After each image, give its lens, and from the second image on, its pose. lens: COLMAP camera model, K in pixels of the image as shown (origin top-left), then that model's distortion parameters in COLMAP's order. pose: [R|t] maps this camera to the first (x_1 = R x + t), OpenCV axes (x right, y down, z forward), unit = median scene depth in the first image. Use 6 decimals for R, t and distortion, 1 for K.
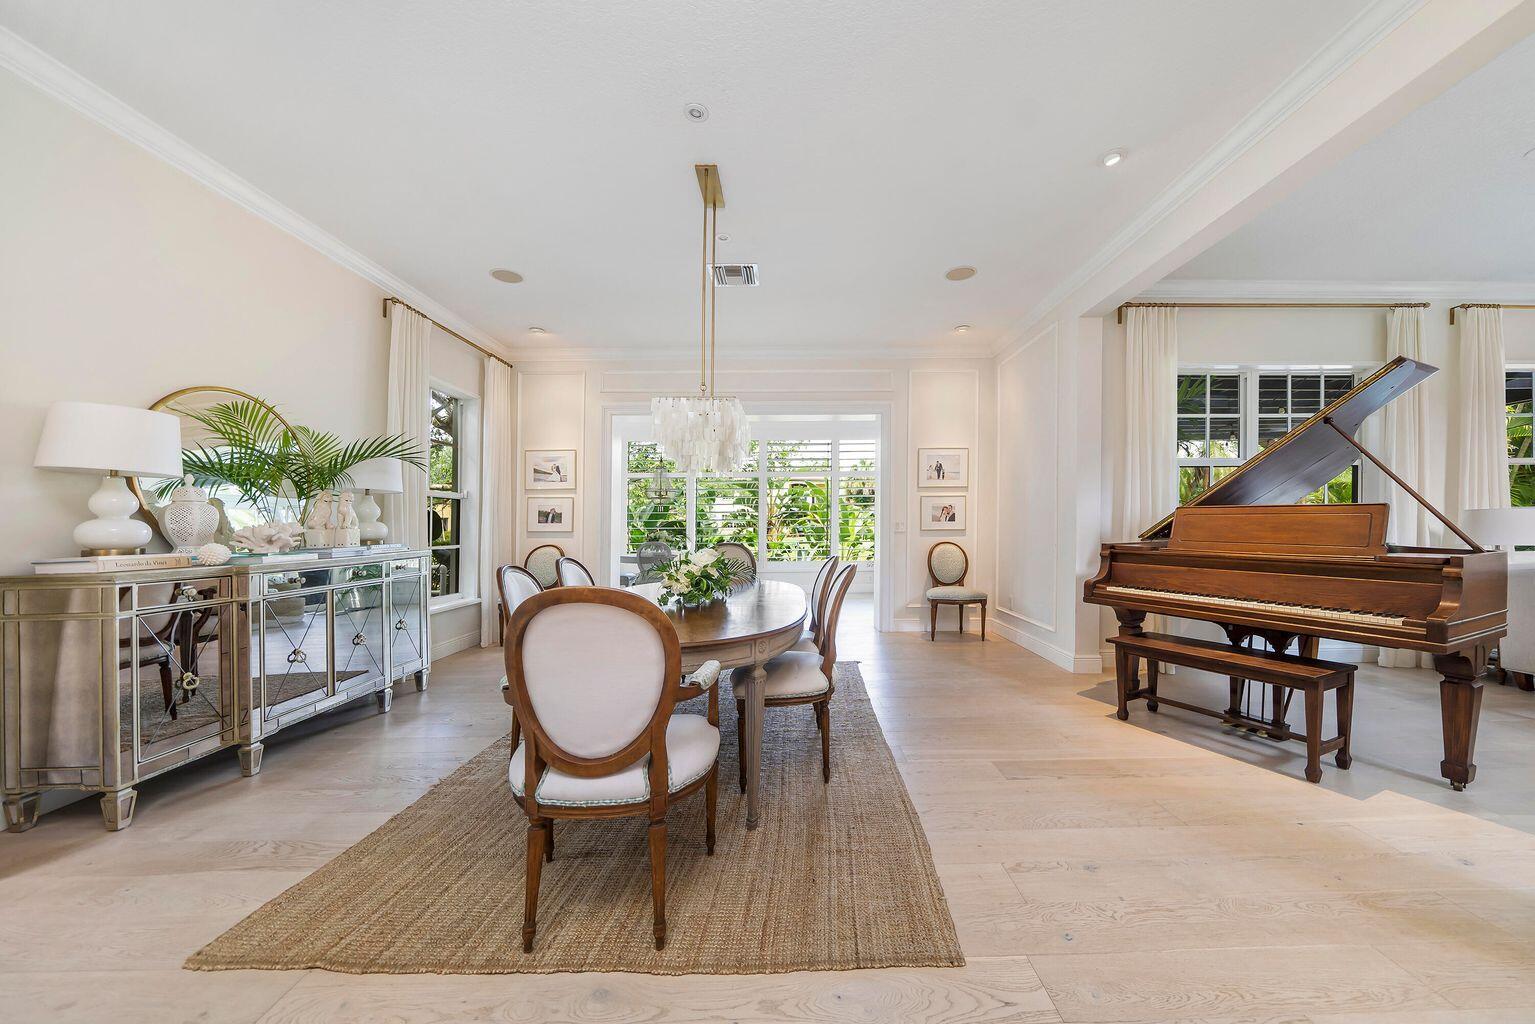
lens RADIAL K [[536.0, 0, 772.8], [0, 536.0, 507.2], [0, 0, 1]] dist [-0.007571, 0.000069]
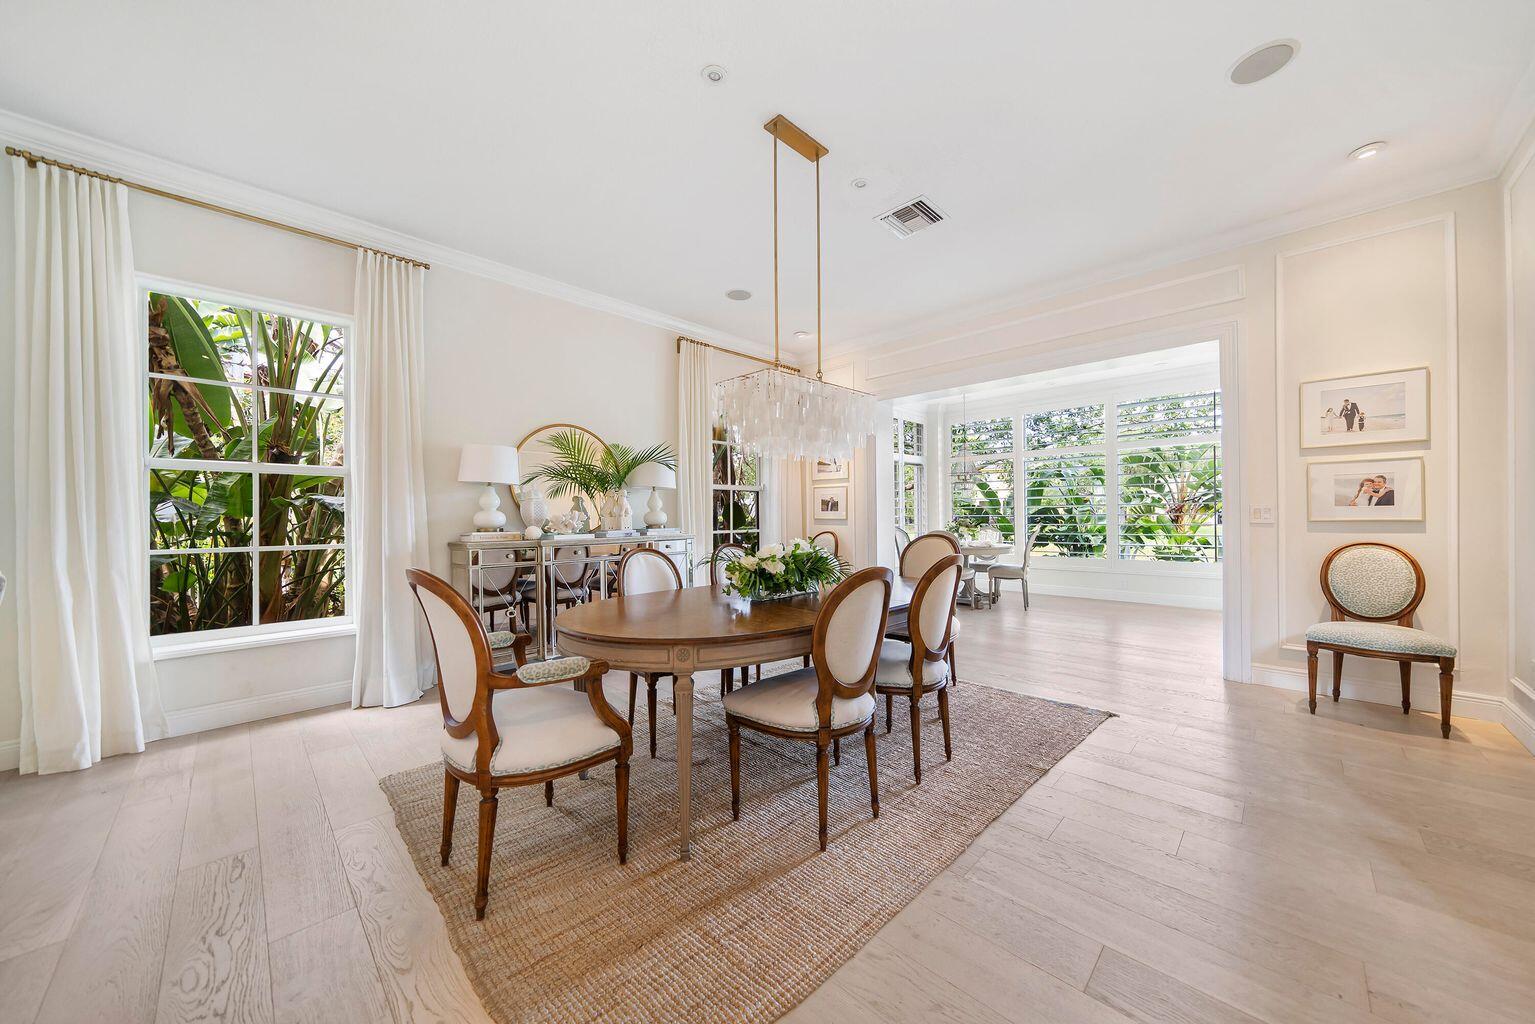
lens RADIAL K [[530.9, 0, 767.7], [0, 530.9, 496.1], [0, 0, 1]] dist [-0.001183, -0.000055]
pose [[0.725614, -0.022661, -0.687728, 0.257396], [0.025609, 0.999655, -0.005919, 0.003699], [0.687625, -0.013317, 0.725944, 0.175430]]
